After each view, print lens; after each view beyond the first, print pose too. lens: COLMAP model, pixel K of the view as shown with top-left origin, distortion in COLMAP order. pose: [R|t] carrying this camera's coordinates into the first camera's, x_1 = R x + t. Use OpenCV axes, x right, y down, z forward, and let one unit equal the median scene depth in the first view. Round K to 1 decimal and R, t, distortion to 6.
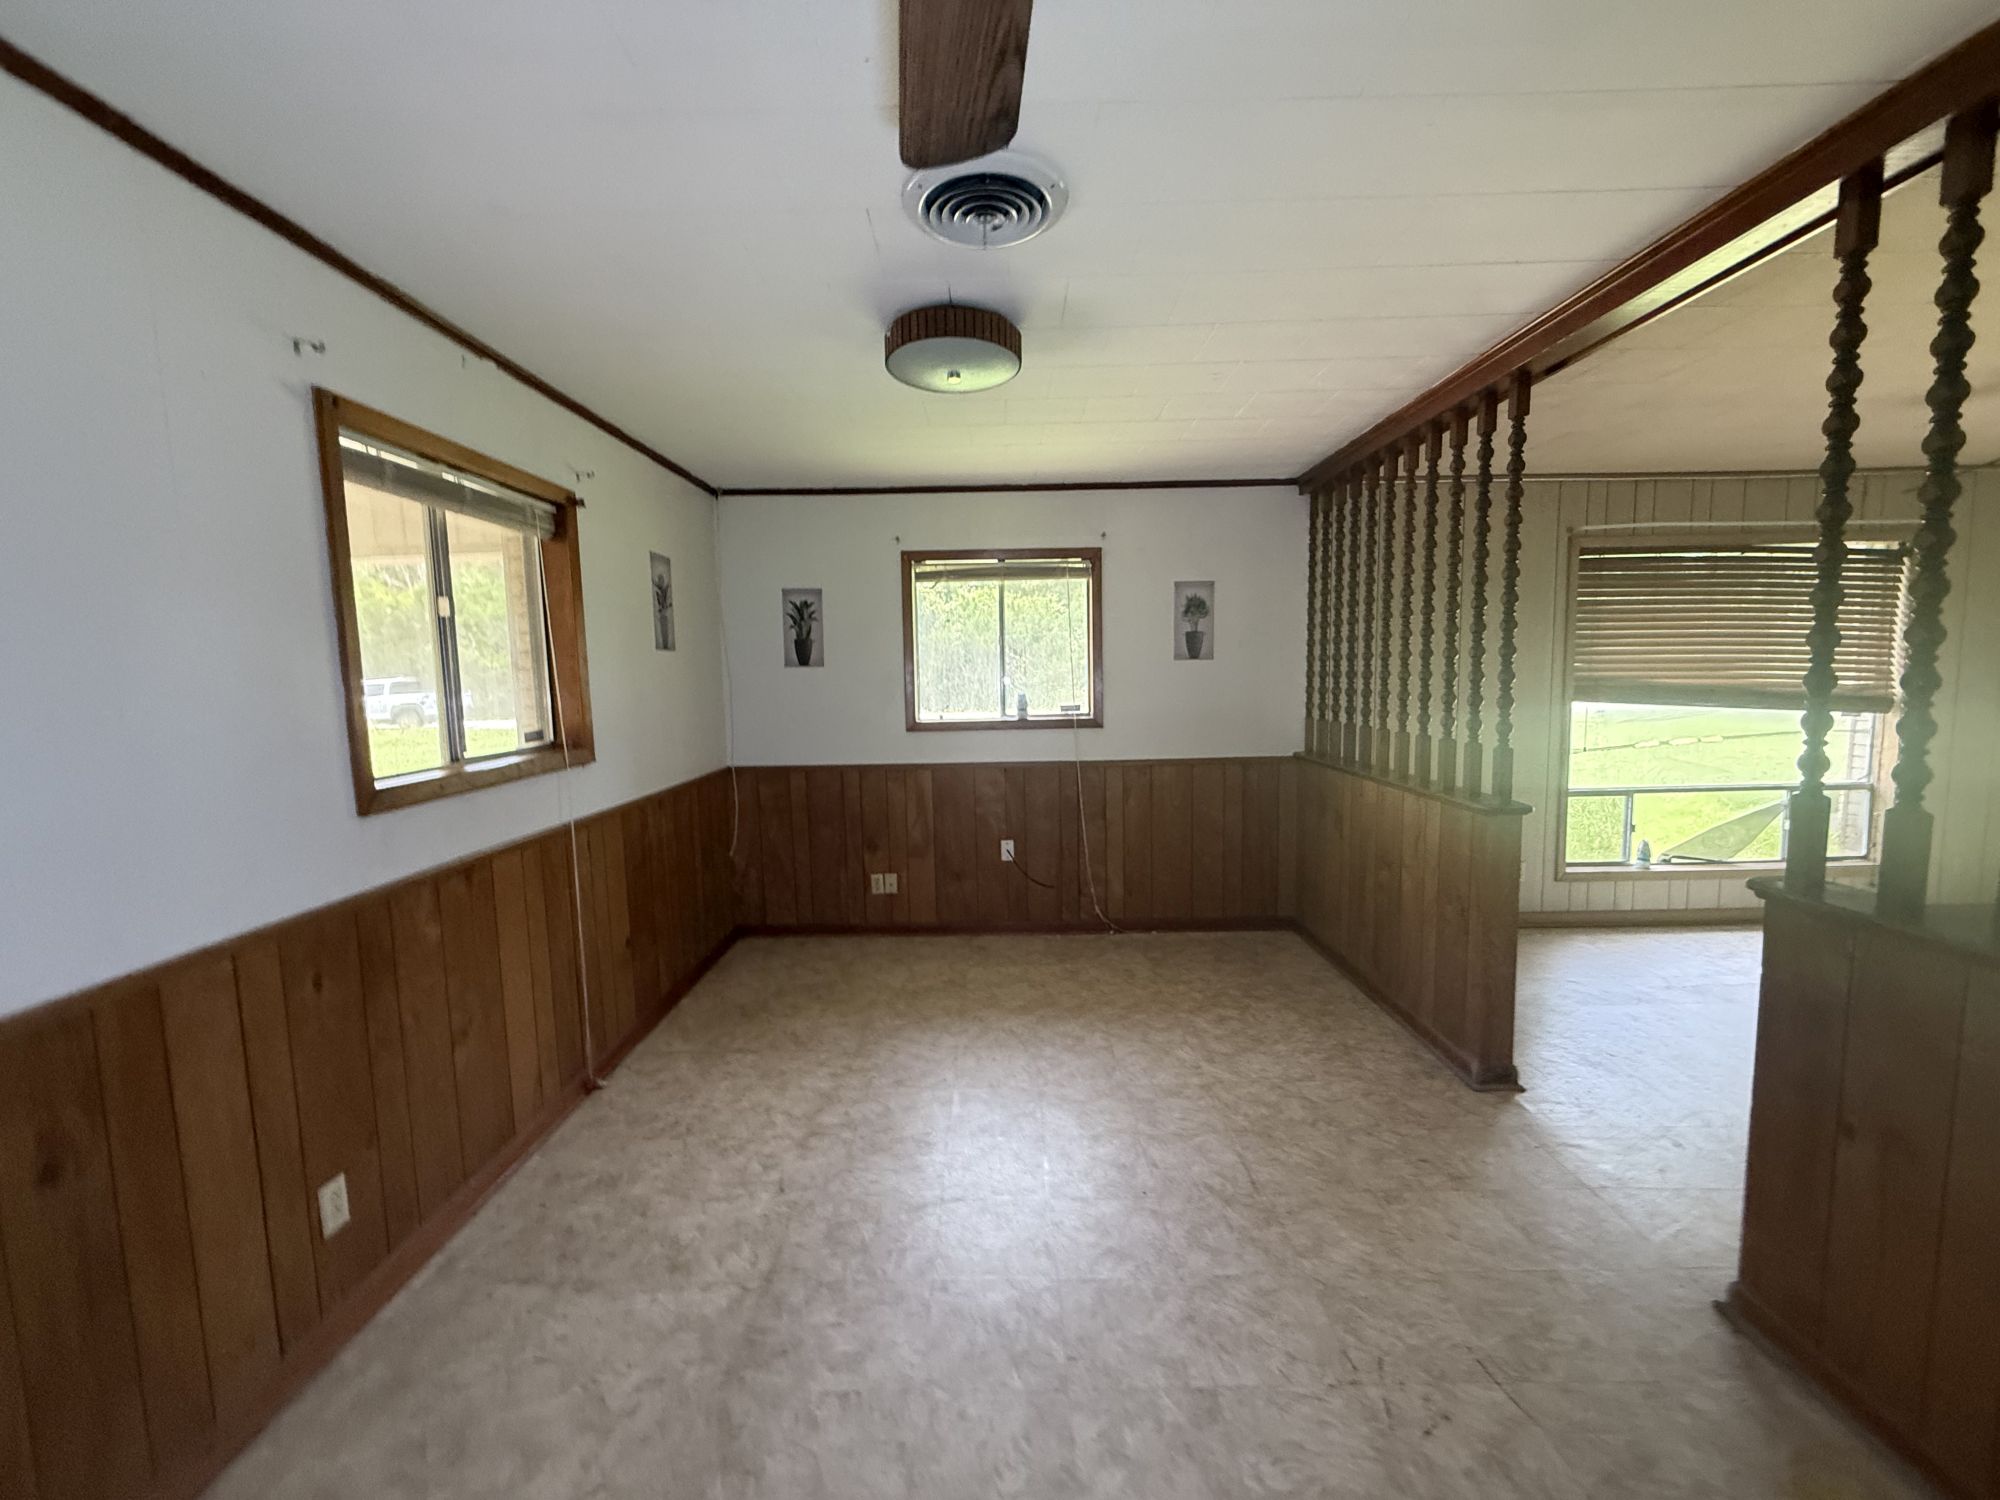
lens RADIAL K [[802.4, 0, 990.7], [0, 802.4, 749.0], [0, 0, 1]] dist [-0.000684, 0.000487]
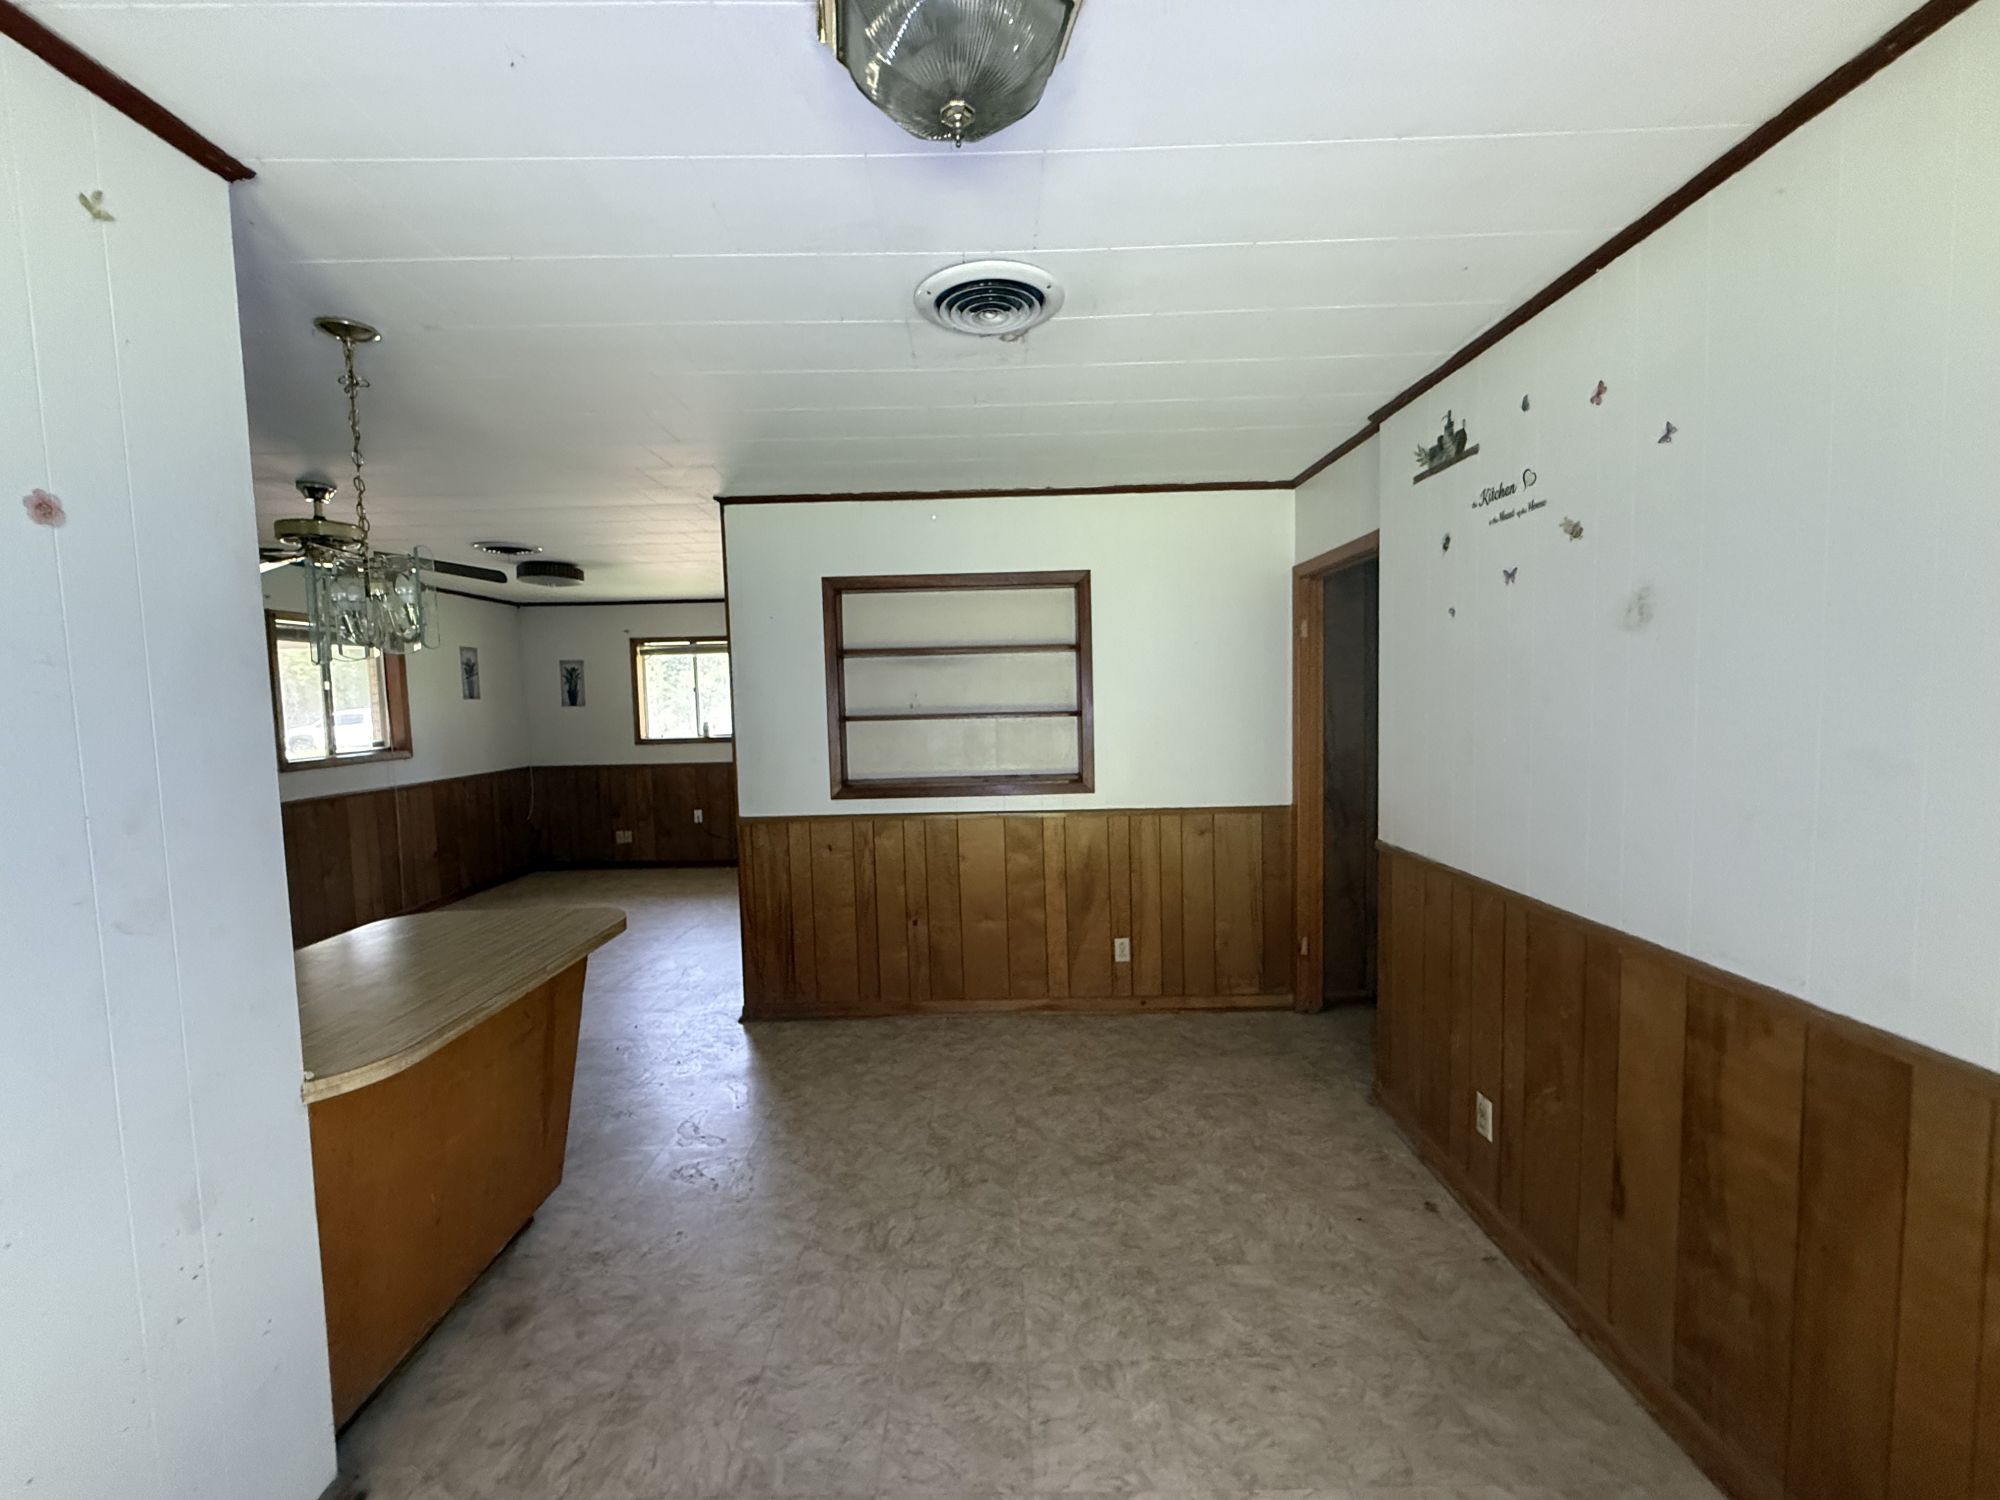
lens RADIAL K [[802.4, 0, 990.7], [0, 802.4, 749.0], [0, 0, 1]] dist [-0.000684, 0.000487]
pose [[0.999996, -0.002637, -0.001230, 0.937570], [0.002598, 0.999526, -0.030663, 0.058702], [0.001311, 0.030659, 0.999529, -0.982856]]
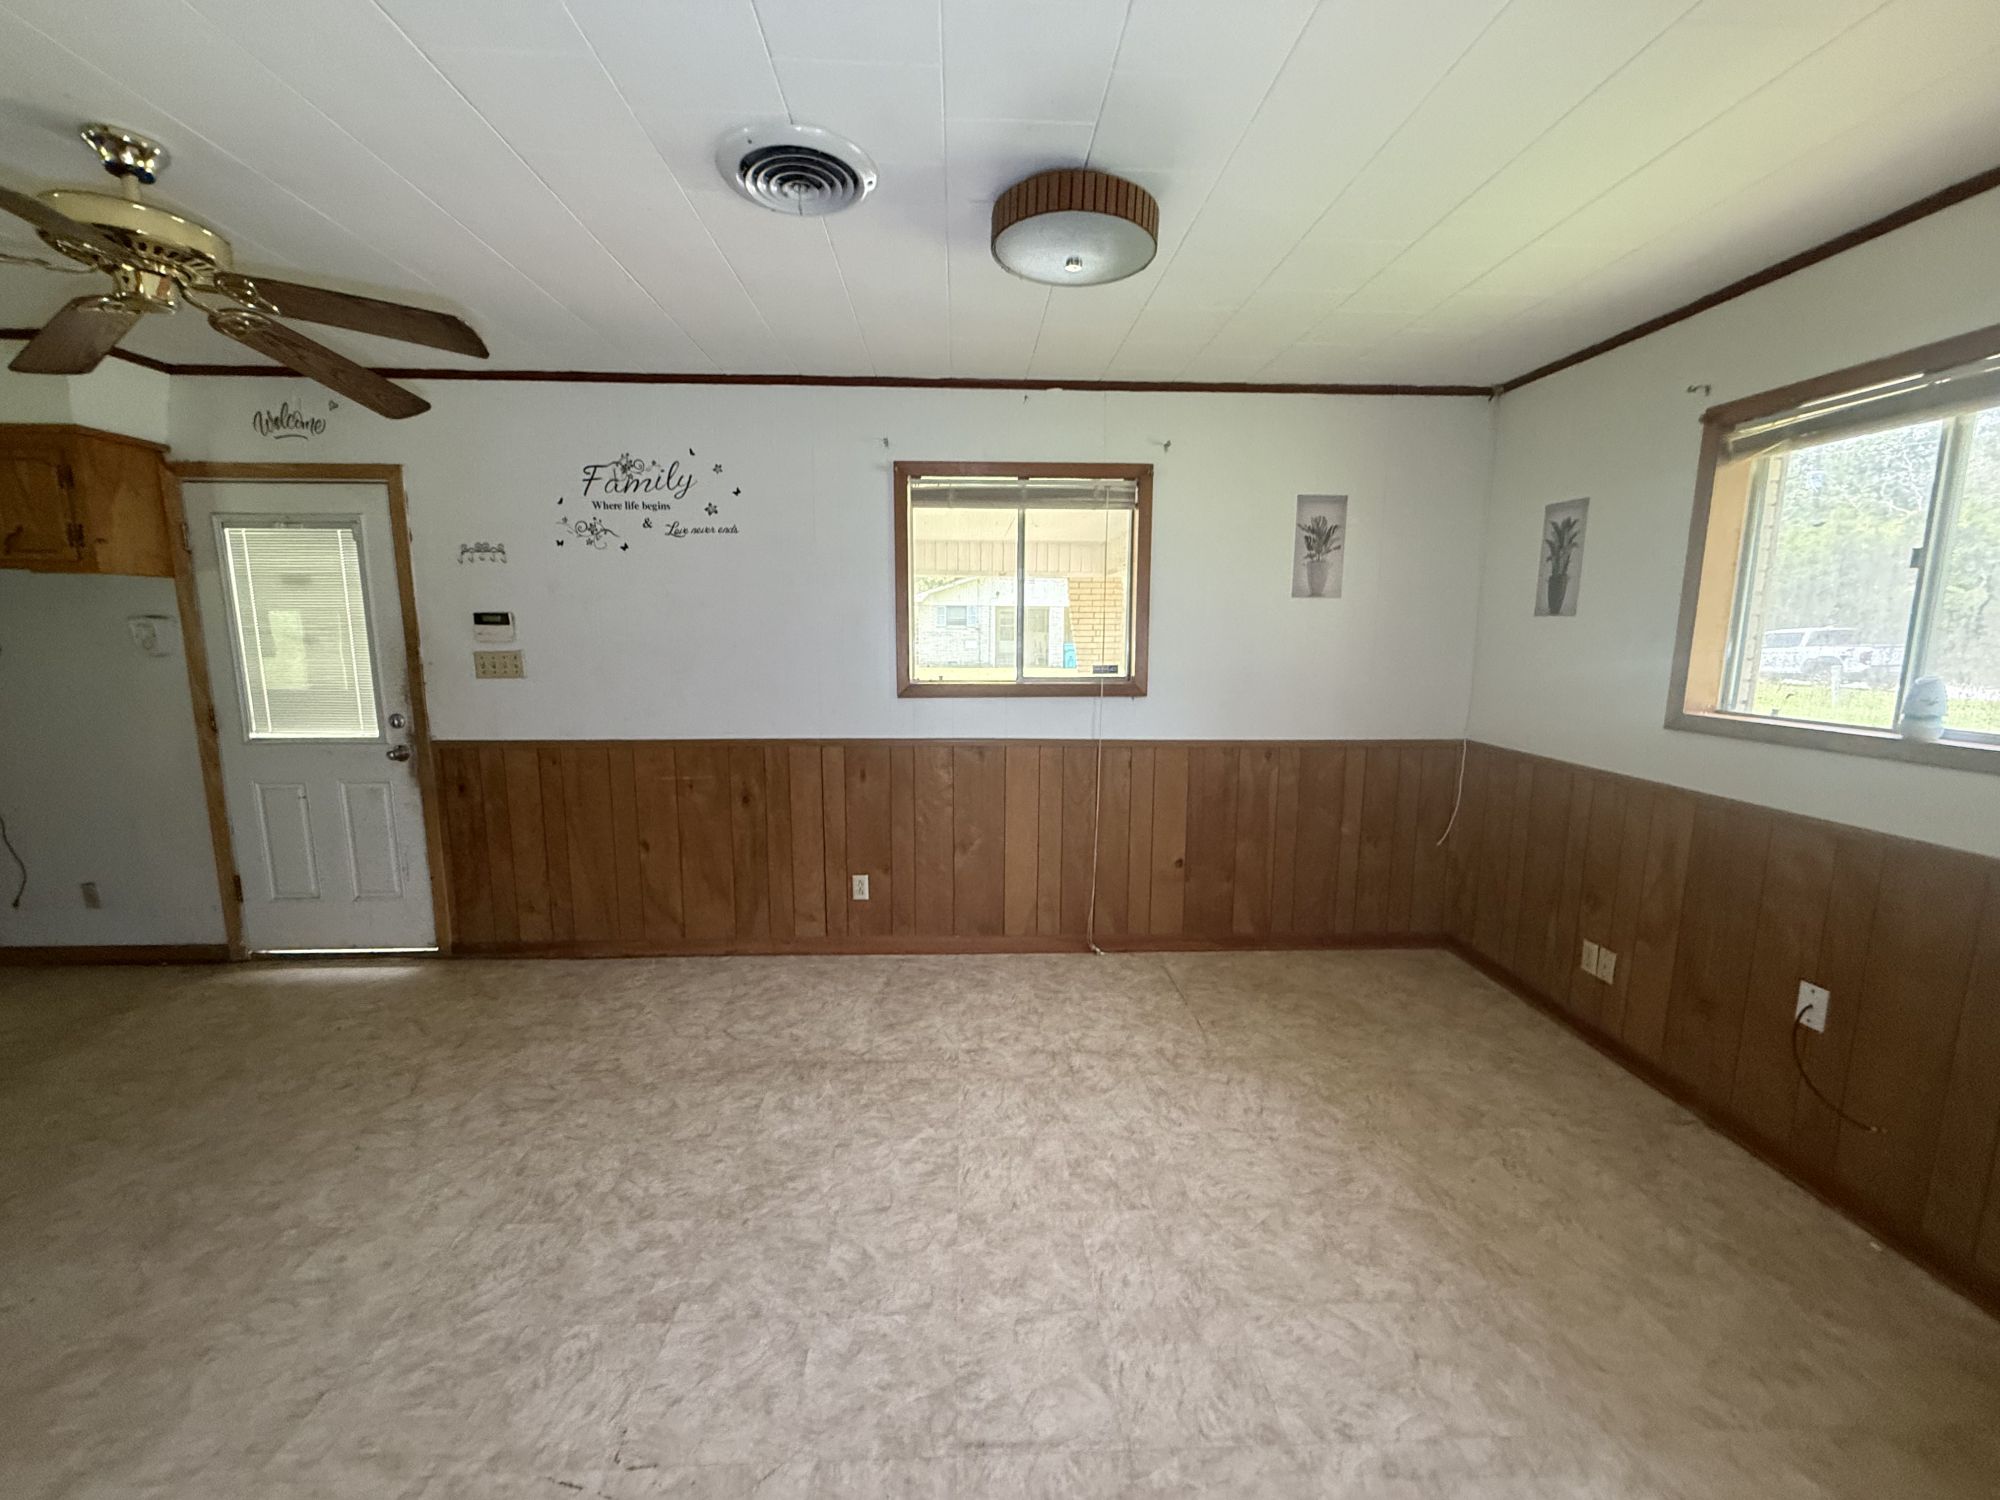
lens RADIAL K [[799.0, 0, 999.7], [0, 799.0, 753.0], [0, 0, 1]] dist [0.000187, 0.000184]
pose [[0.047832, 0.174339, -0.983523, 0.656570], [-0.103657, 0.980200, 0.168709, -0.077407], [0.993462, 0.093879, 0.064957, 0.711395]]
